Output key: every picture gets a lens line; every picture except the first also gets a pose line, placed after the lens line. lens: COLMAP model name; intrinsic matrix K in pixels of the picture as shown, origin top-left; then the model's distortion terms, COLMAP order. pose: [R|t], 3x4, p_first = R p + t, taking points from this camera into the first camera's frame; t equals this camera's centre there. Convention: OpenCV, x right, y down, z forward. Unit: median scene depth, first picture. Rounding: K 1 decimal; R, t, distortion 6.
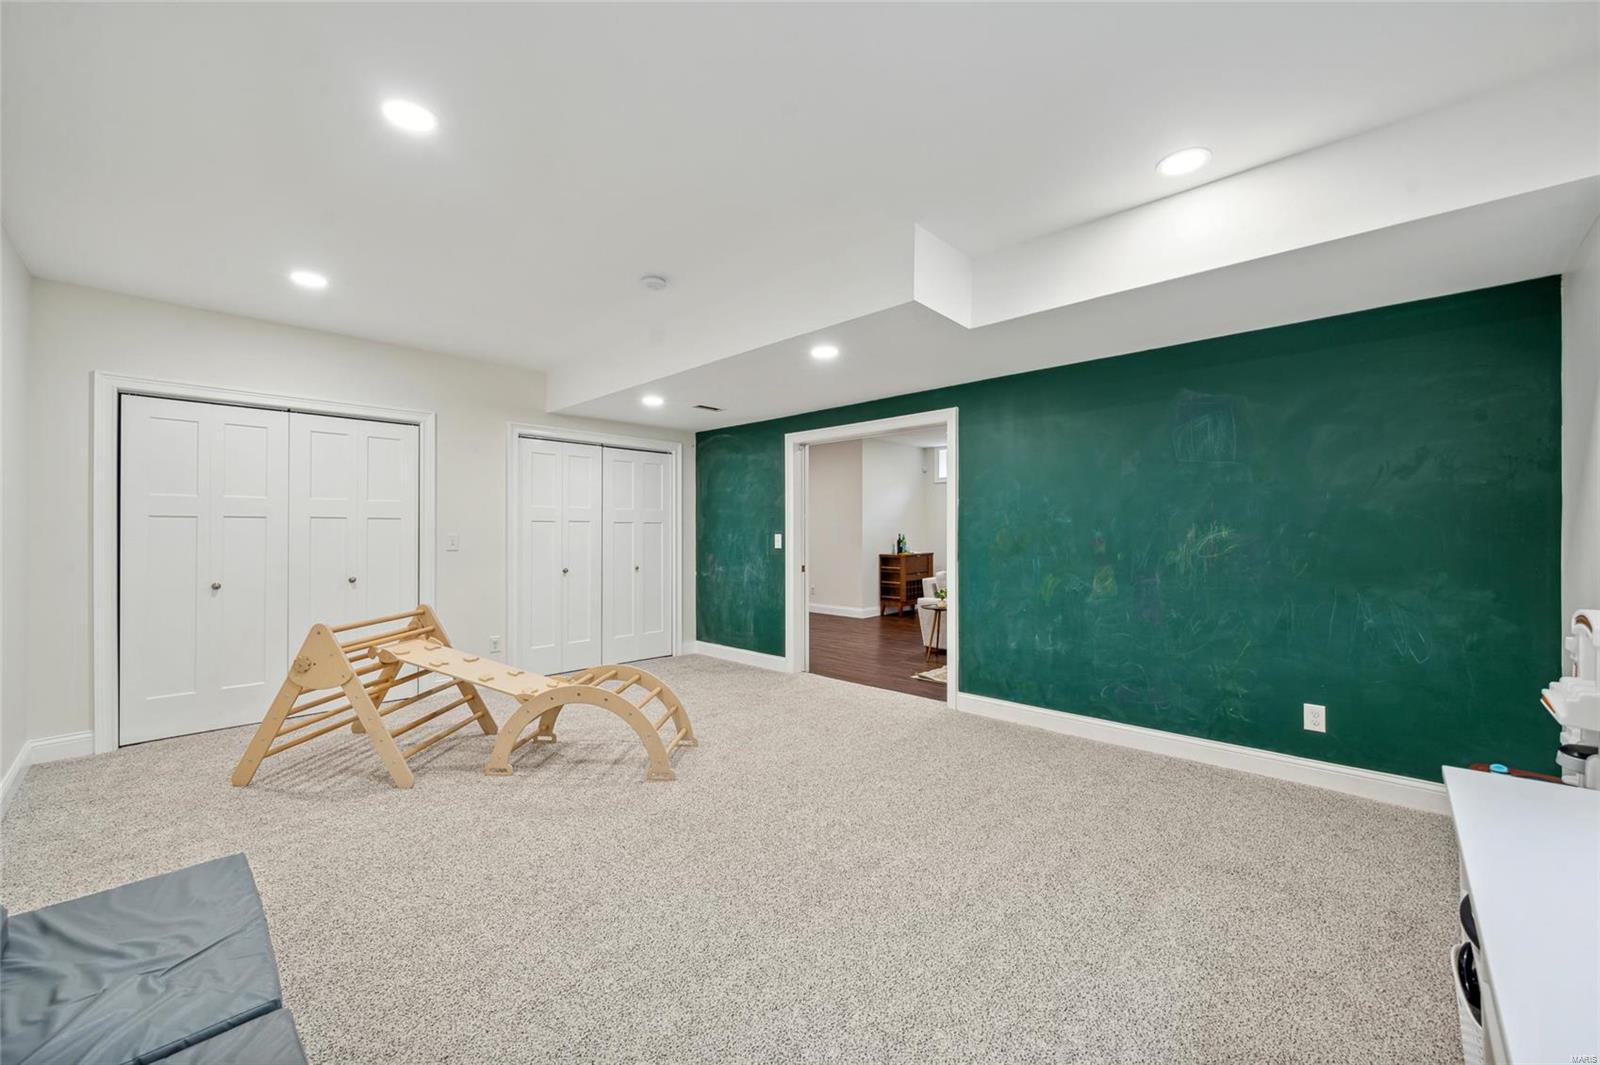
lens RADIAL K [[614.5, 0, 795.8], [0, 614.5, 535.6], [0, 0, 1]] dist [0.002991, 0.000021]
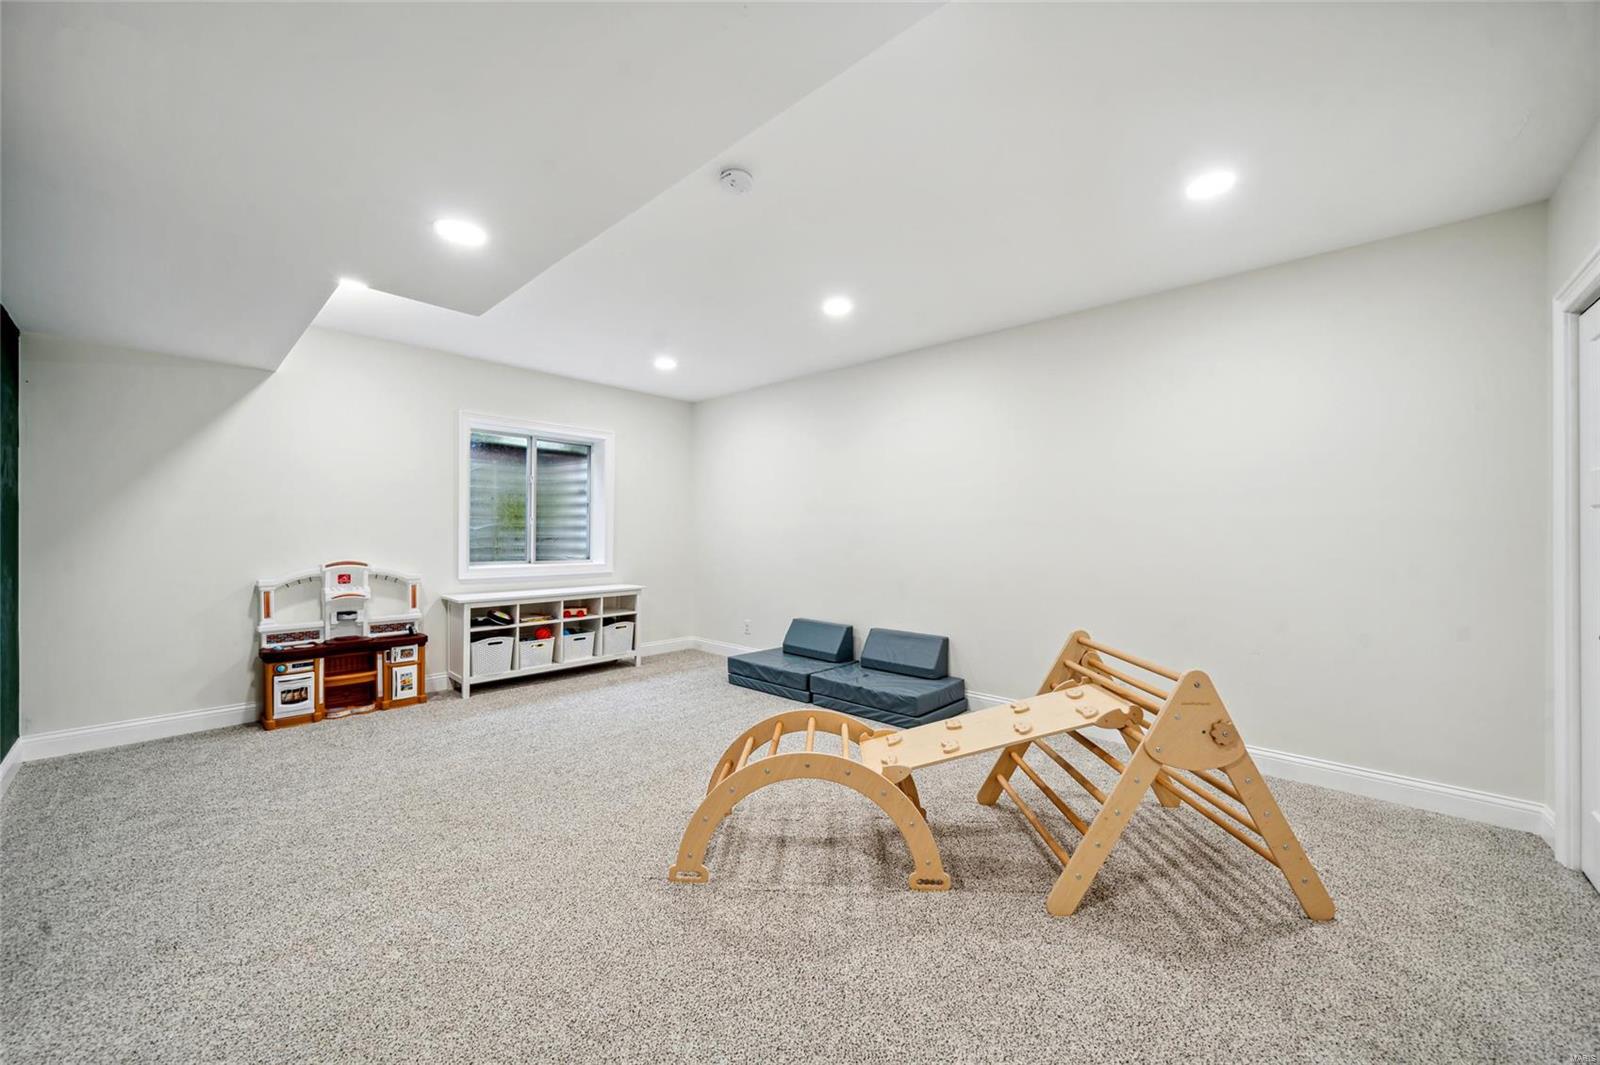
lens RADIAL K [[614.5, 0, 800.9], [0, 614.5, 528.1], [0, 0, 1]] dist [0.002991, 0.000021]
pose [[-0.999912, -0.002156, -0.013065, -0.300696], [-0.002089, 0.999985, -0.005092, -0.005416], [0.013076, -0.005065, -0.999902, 1.722139]]
